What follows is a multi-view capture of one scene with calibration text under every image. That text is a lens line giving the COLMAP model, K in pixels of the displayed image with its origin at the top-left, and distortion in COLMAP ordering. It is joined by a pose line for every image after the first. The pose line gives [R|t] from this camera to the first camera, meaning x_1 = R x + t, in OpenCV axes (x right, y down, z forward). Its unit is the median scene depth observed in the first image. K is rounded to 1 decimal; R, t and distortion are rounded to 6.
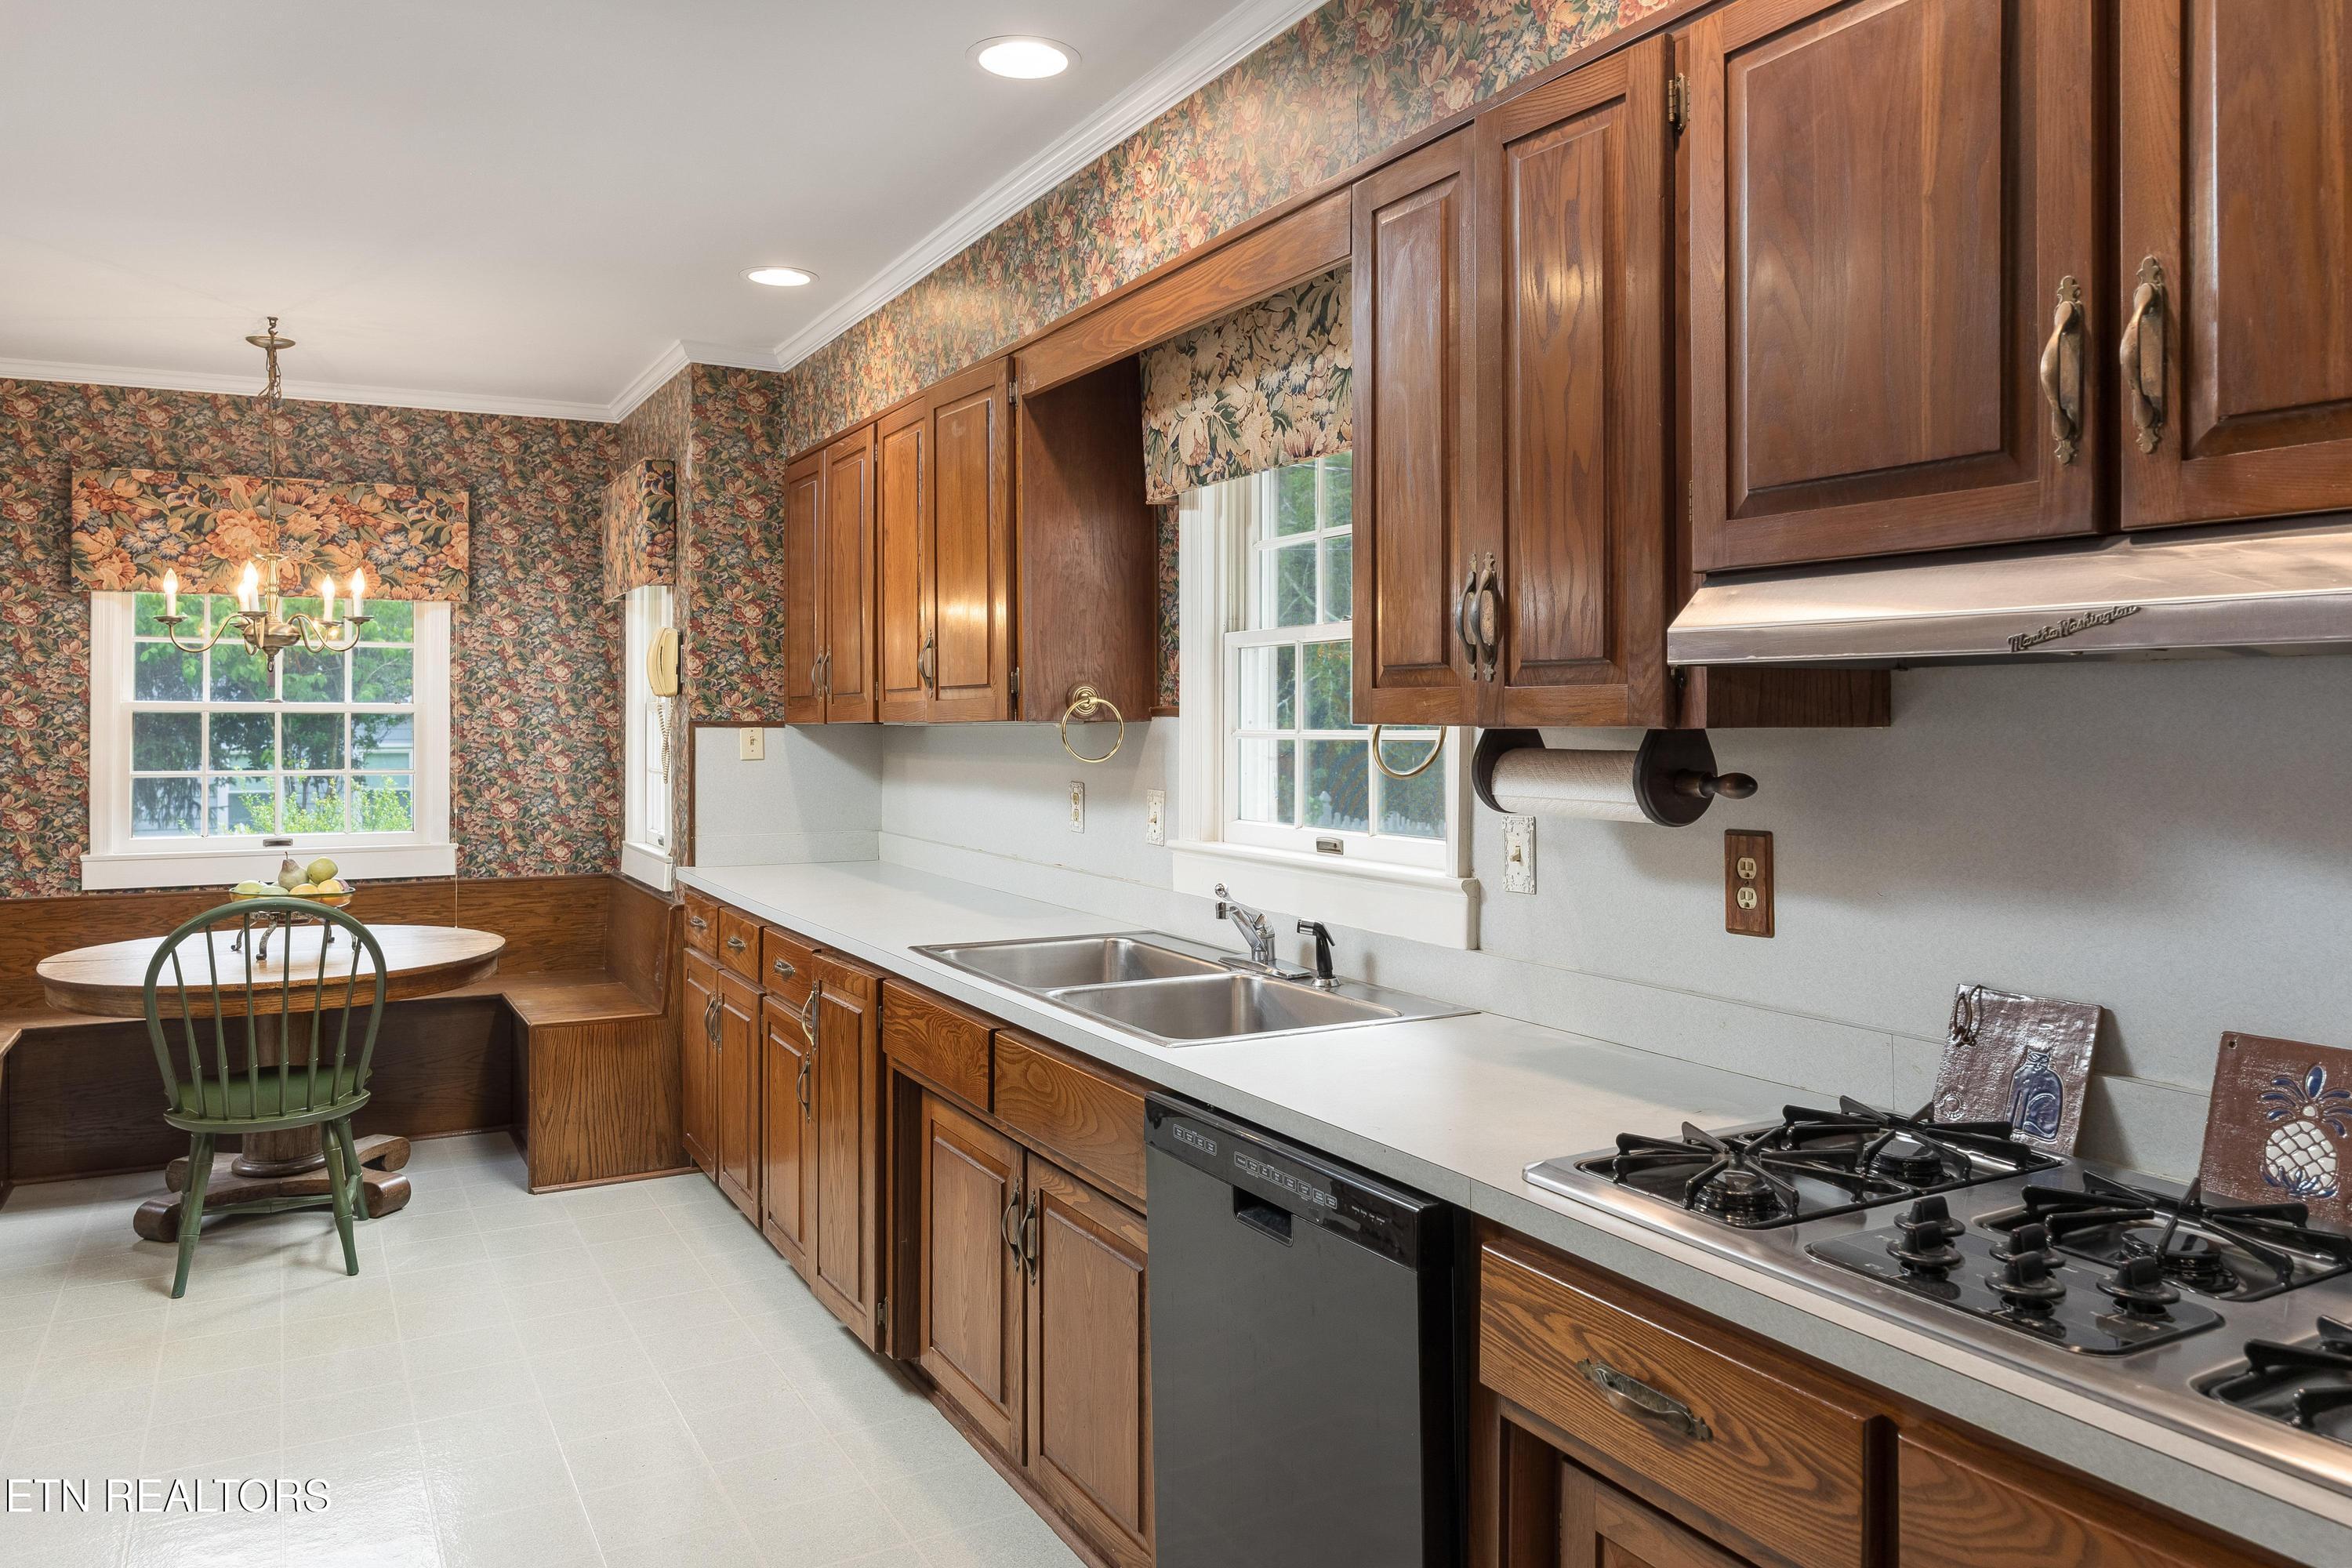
lens RADIAL K [[1719.6, 0, 1174.2], [0, 1719.6, 709.8], [0, 0, 1]] dist [-0.003641, 0.002899]
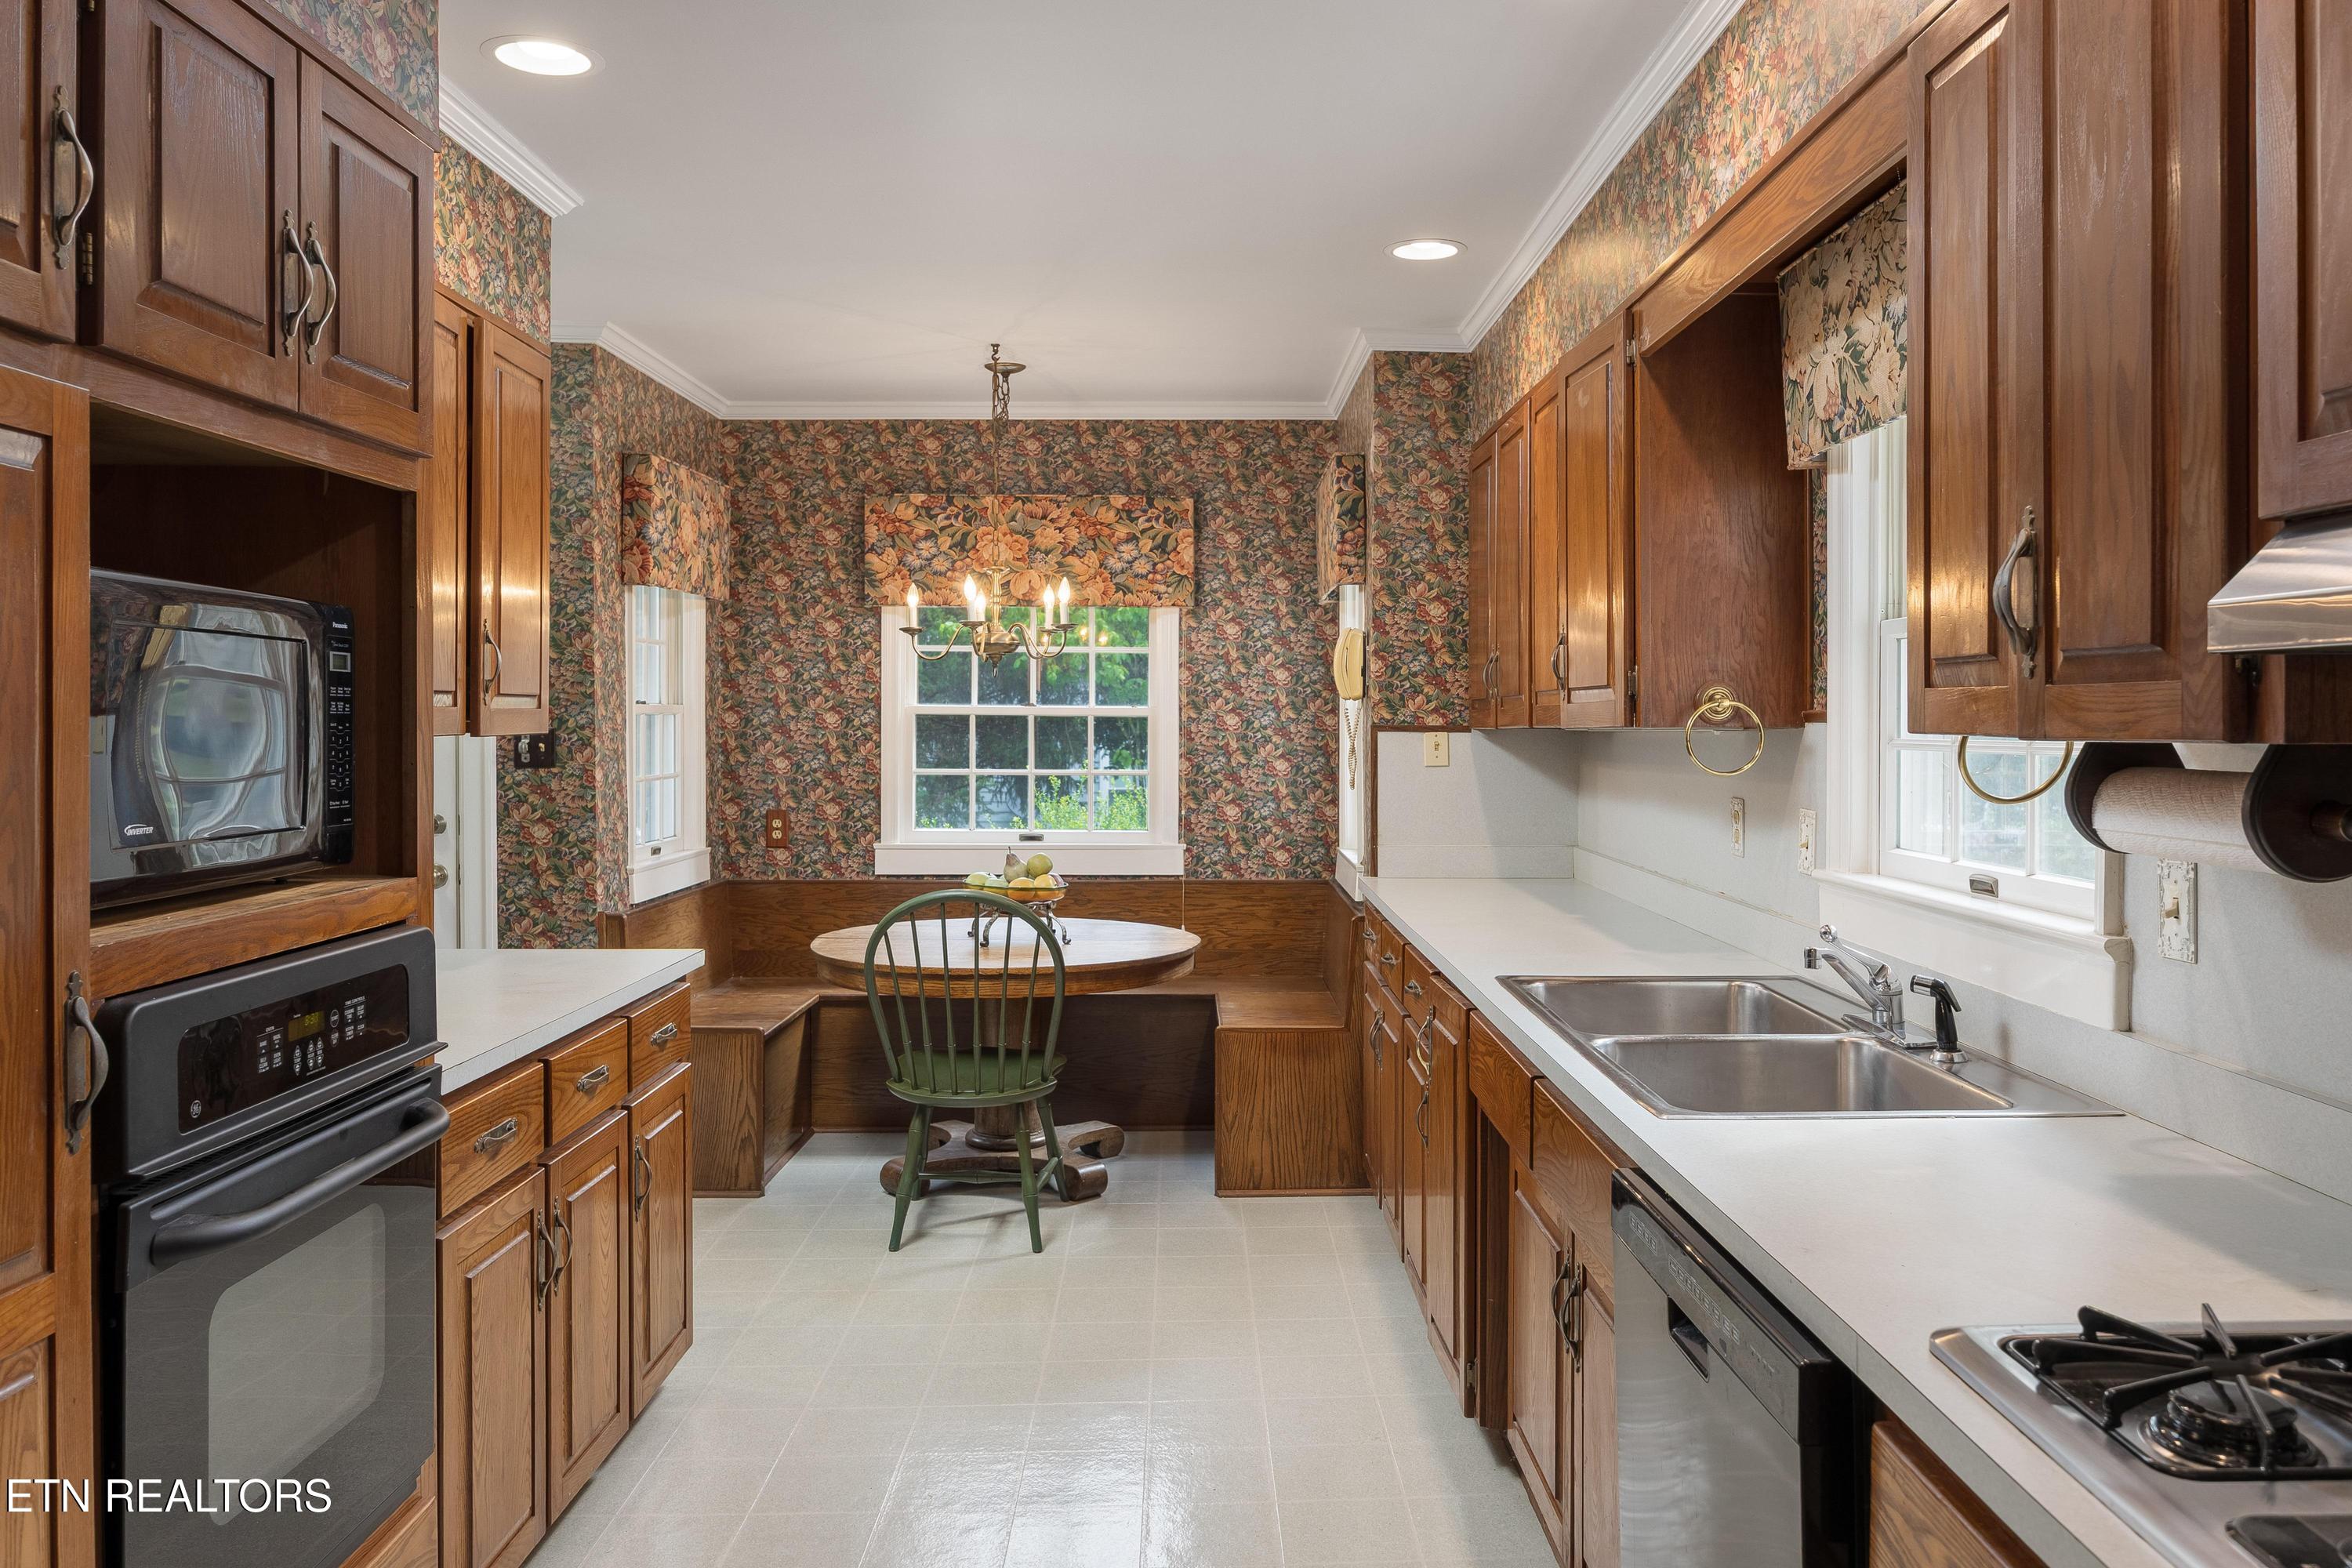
lens RADIAL K [[1815.6, 0, 1179.6], [0, 1815.6, 732.7], [0, 0, 1]] dist [-0.003216, 0.004737]
pose [[0.887142, 0.005710, -0.461462, 0.101783], [-0.000604, 0.999937, 0.011212, -0.000587], [0.461497, -0.009668, 0.887089, 0.057205]]
